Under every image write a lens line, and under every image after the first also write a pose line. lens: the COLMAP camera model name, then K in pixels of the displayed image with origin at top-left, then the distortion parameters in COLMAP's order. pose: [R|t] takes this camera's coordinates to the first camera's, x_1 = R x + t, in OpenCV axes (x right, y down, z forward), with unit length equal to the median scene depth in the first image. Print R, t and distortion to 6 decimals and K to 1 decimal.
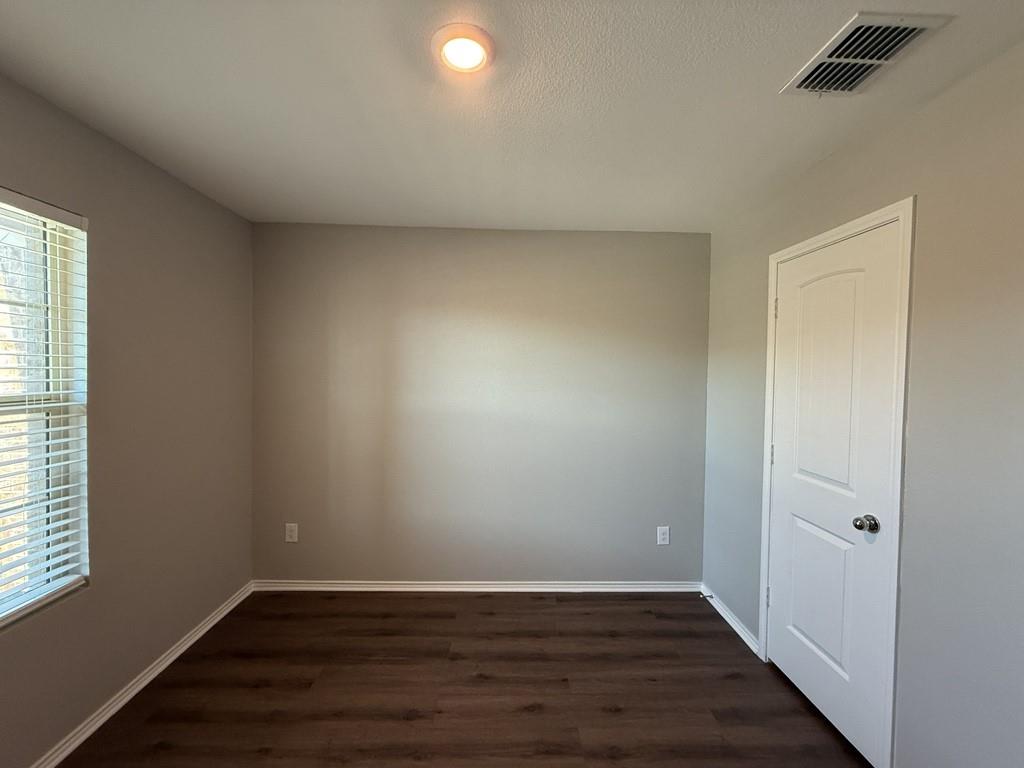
lens RADIAL K [[408.5, 0, 511.8], [0, 408.5, 383.5], [0, 0, 1]] dist [0.000427, 0.000262]
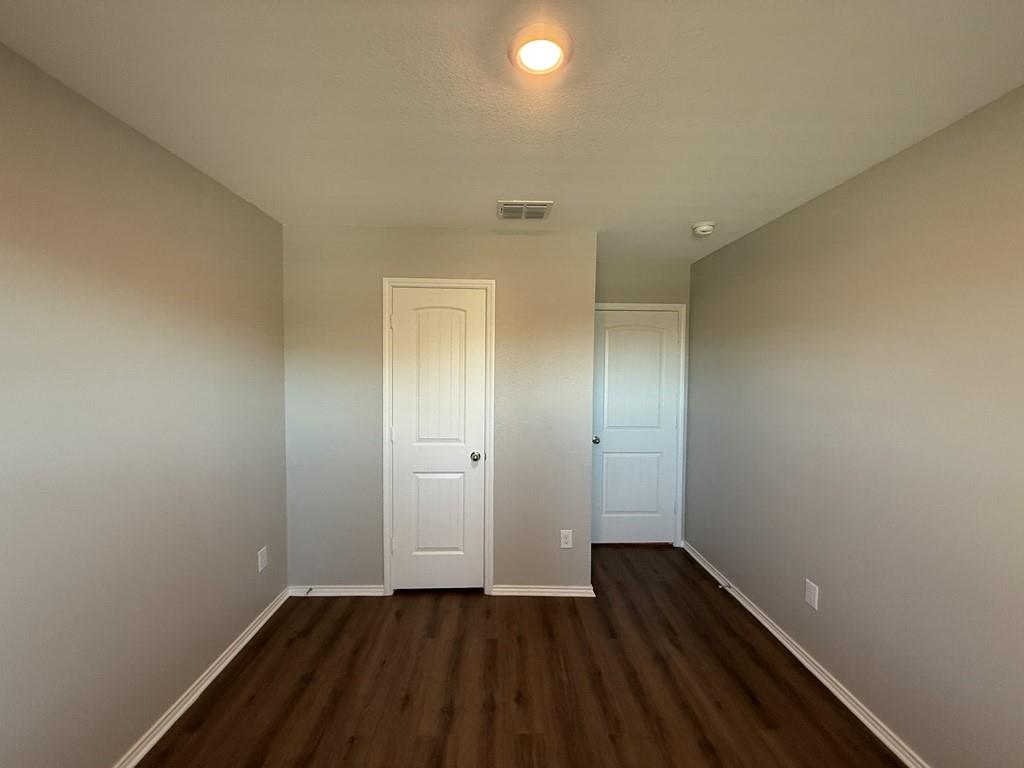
lens RADIAL K [[405.6, 0, 514.7], [0, 405.6, 384.5], [0, 0, 1]] dist [0.000009, 0.000074]
pose [[-0.013844, -0.059012, 0.998161, -0.645733], [0.020619, 0.998028, 0.059290, -0.052804], [-0.999692, 0.021402, -0.012600, 0.630959]]
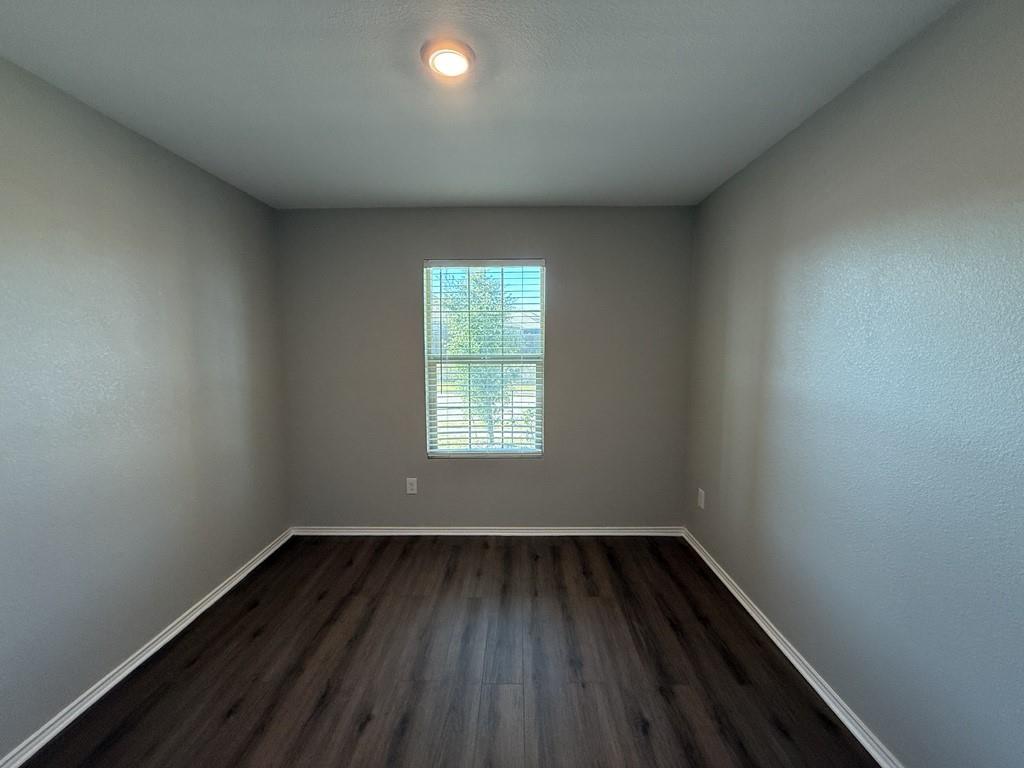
lens RADIAL K [[405.6, 0, 514.7], [0, 405.6, 384.5], [0, 0, 1]] dist [0.000009, 0.000074]
pose [[-0.034302, 0.075380, -0.996565, 0.637393], [-0.027769, 0.996695, 0.076346, 0.015425], [0.999026, 0.030293, -0.032096, 0.729037]]
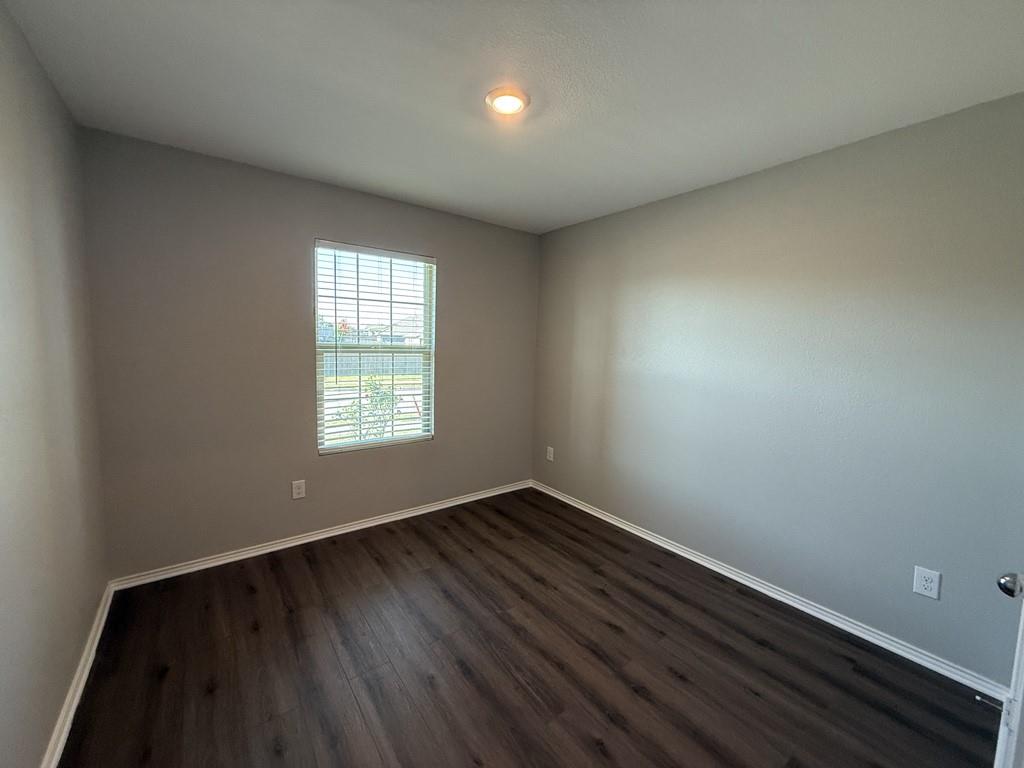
lens RADIAL K [[408.5, 0, 511.8], [0, 408.5, 383.5], [0, 0, 1]] dist [0.000427, 0.000262]
pose [[0.587317, 0.079994, -0.805394, 0.655646], [-0.040925, 0.996766, 0.069158, 0.043205], [0.808322, -0.007657, 0.588691, 0.090599]]
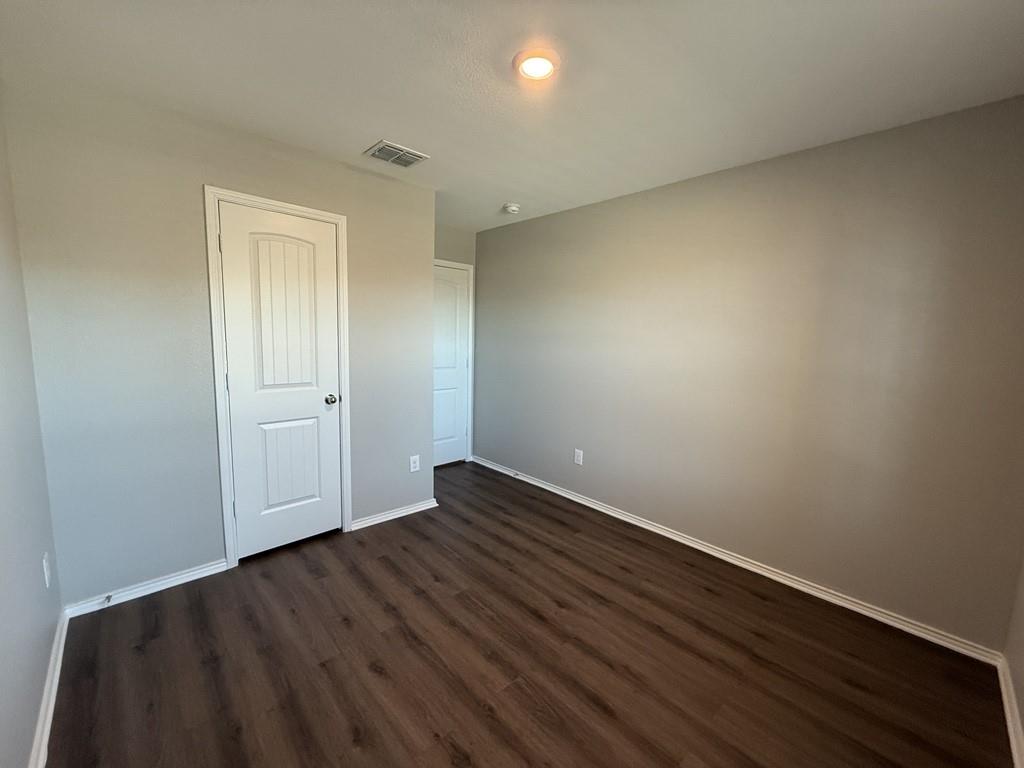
lens RADIAL K [[402.6, 0, 511.8], [0, 402.6, 385.0], [0, 0, 1]] dist [-0.000113, -0.000007]
pose [[-0.671139, -0.130683, 0.729722, -0.656881], [-0.017492, 0.986857, 0.160645, -0.004654], [-0.741125, 0.095051, -0.664604, 1.164311]]
